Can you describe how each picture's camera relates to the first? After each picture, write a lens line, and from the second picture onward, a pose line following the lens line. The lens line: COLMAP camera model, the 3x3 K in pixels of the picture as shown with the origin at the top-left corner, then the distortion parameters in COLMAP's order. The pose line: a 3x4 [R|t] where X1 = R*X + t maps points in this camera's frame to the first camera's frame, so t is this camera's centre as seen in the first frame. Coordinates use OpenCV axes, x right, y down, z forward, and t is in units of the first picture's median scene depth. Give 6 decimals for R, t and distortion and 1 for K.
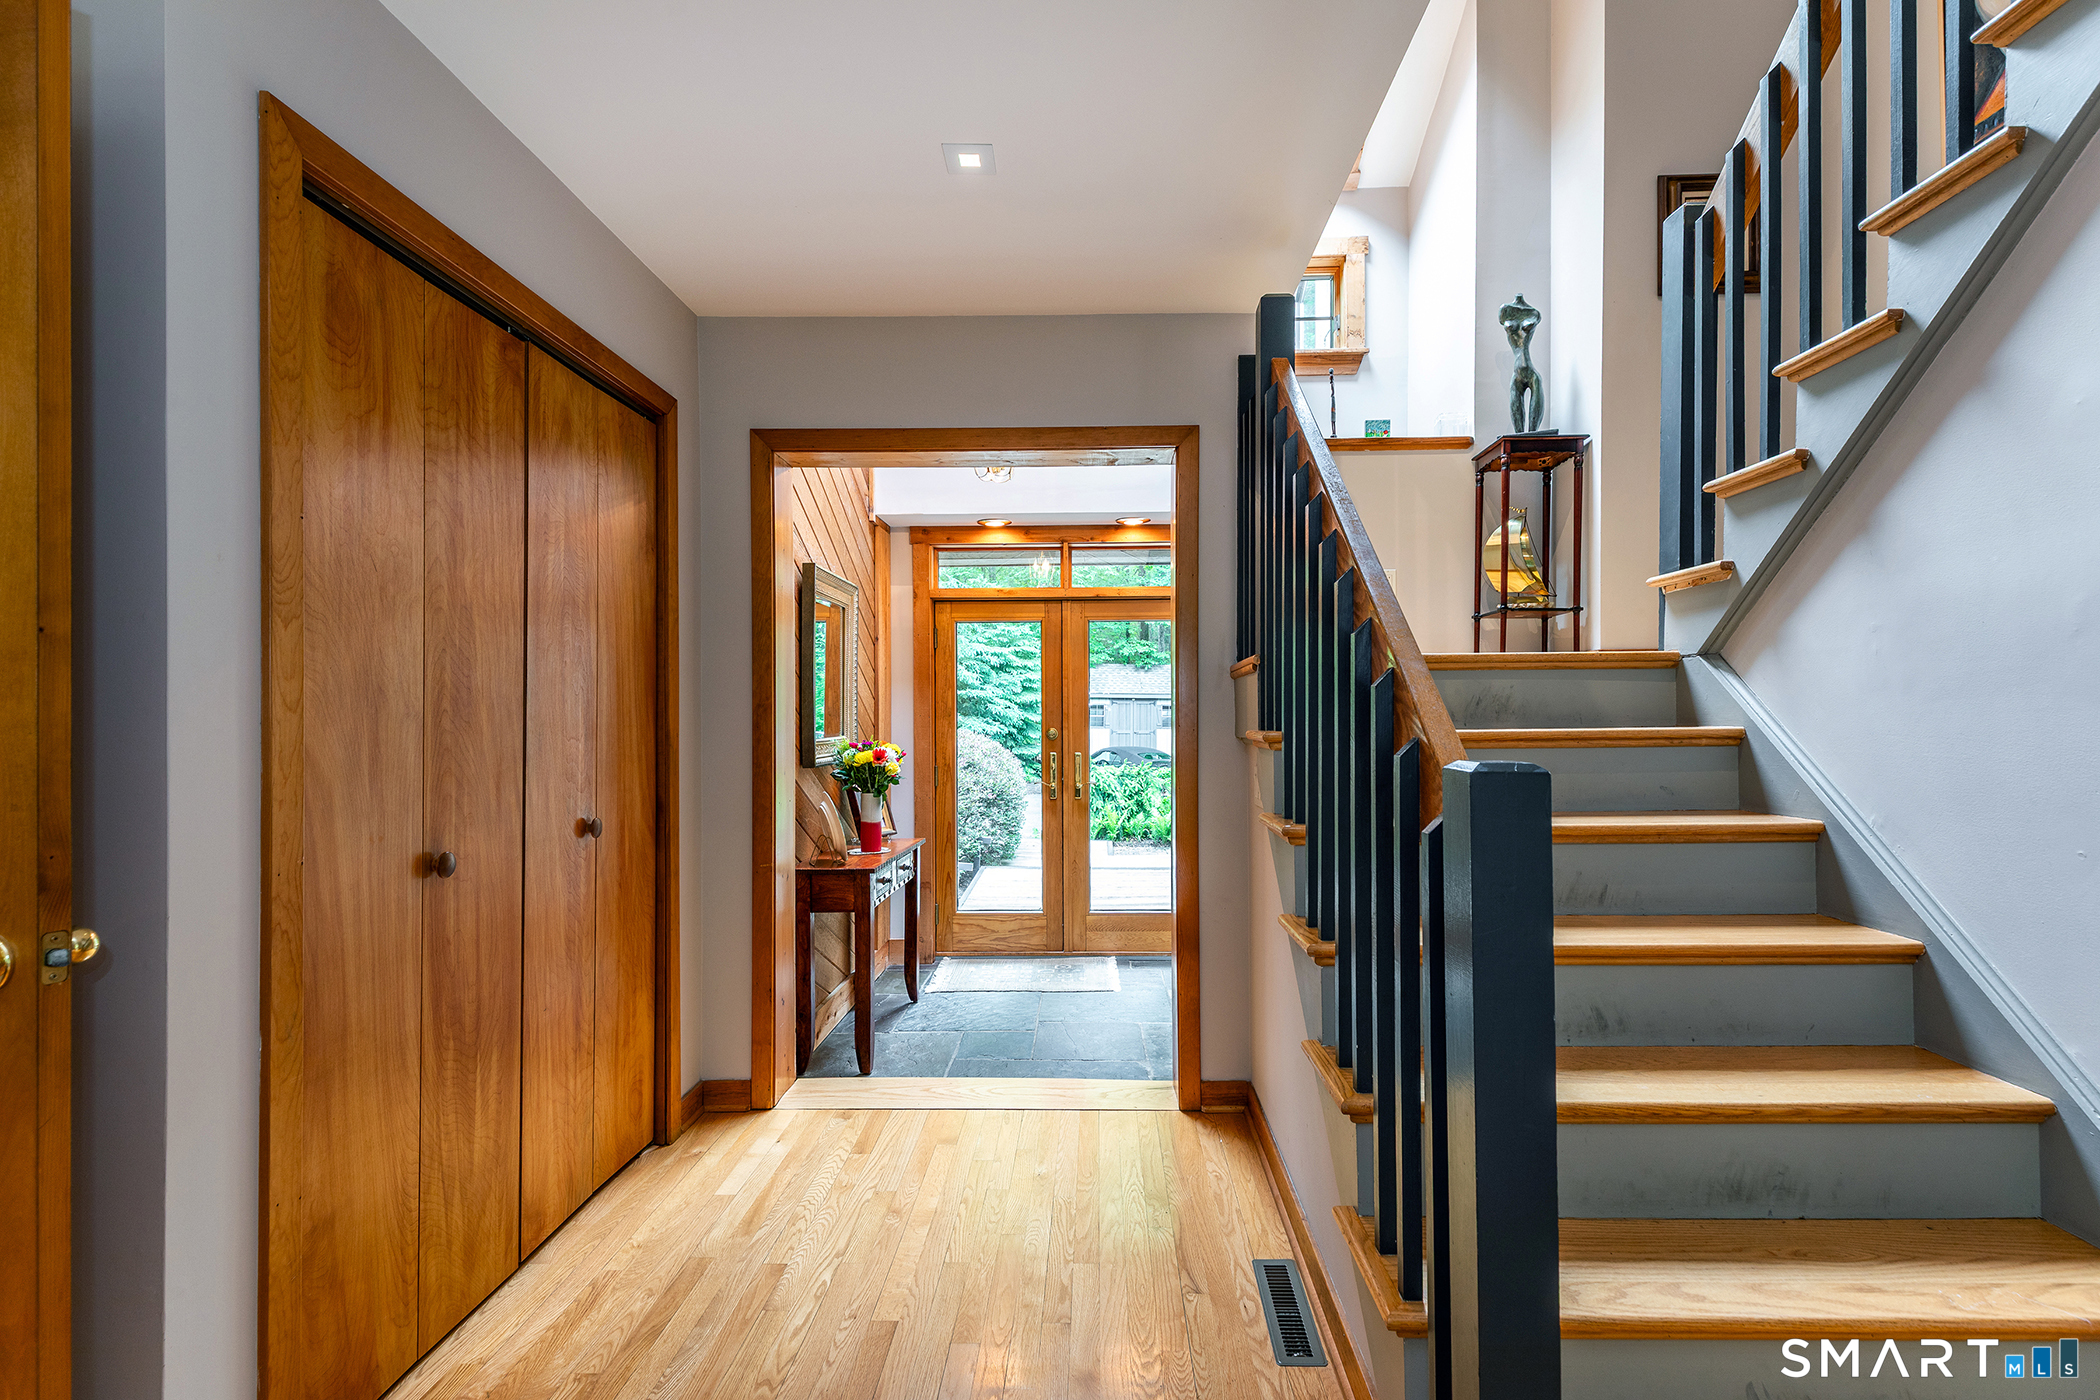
lens RADIAL K [[953.5, 0, 1056.1], [0, 953.5, 698.8], [0, 0, 1]] dist [0.023309, -0.001088]
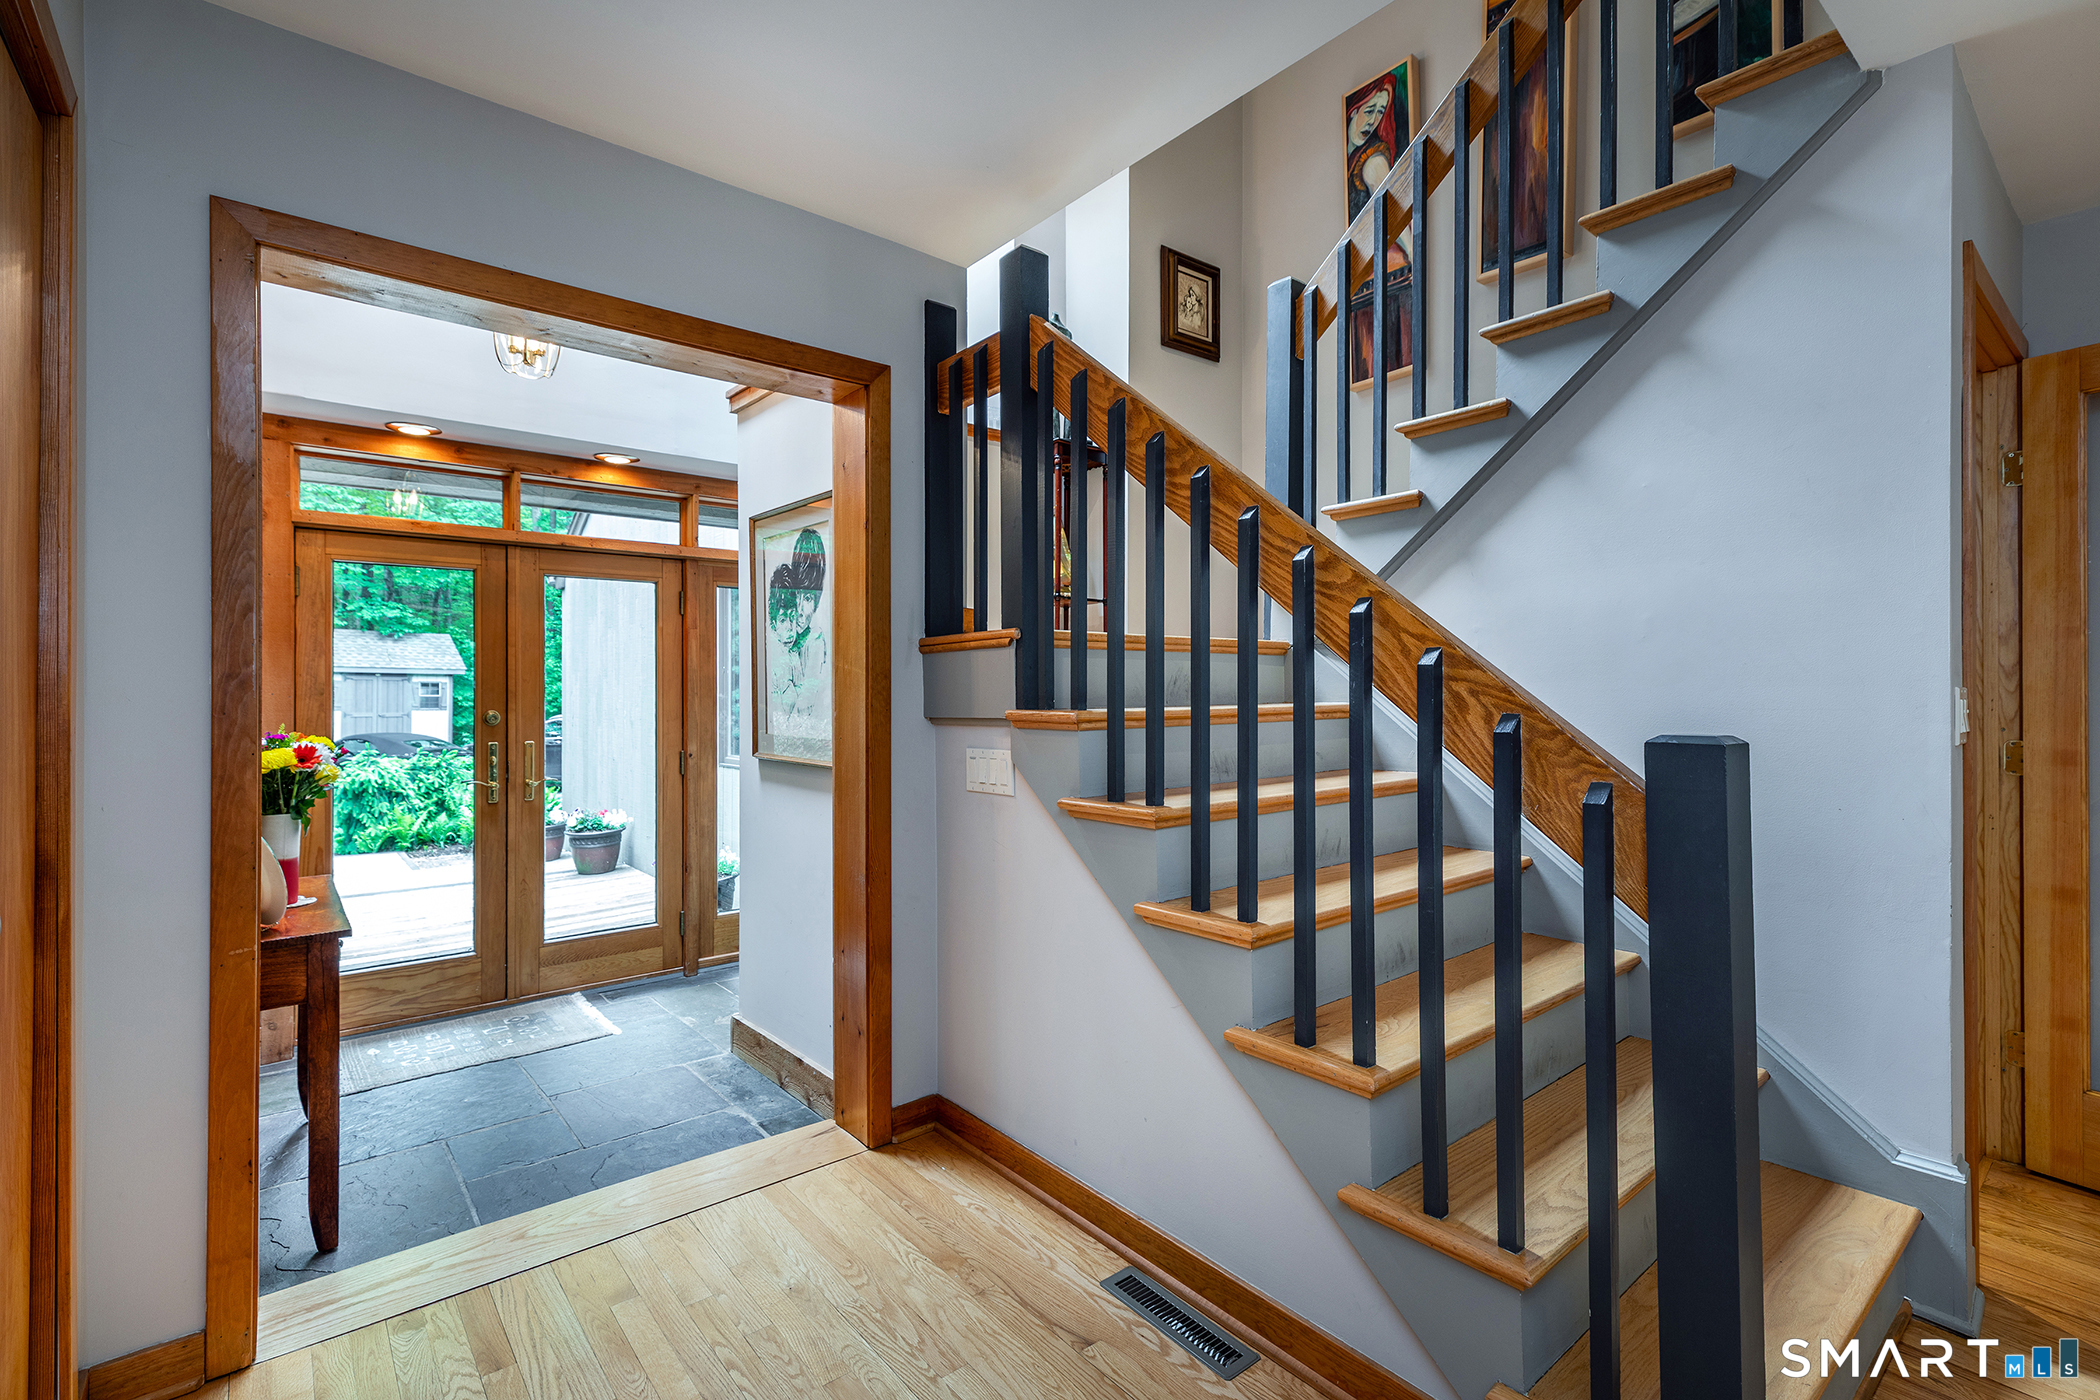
lens RADIAL K [[950.9, 0, 1051.4], [0, 950.9, 672.5], [0, 0, 1]] dist [0.031492, -0.010856]
pose [[0.763978, 0.015003, 0.645068, -0.166189], [-0.011507, 0.999887, -0.009627, 0.002495], [-0.645139, -0.000068, 0.764065, 0.124164]]
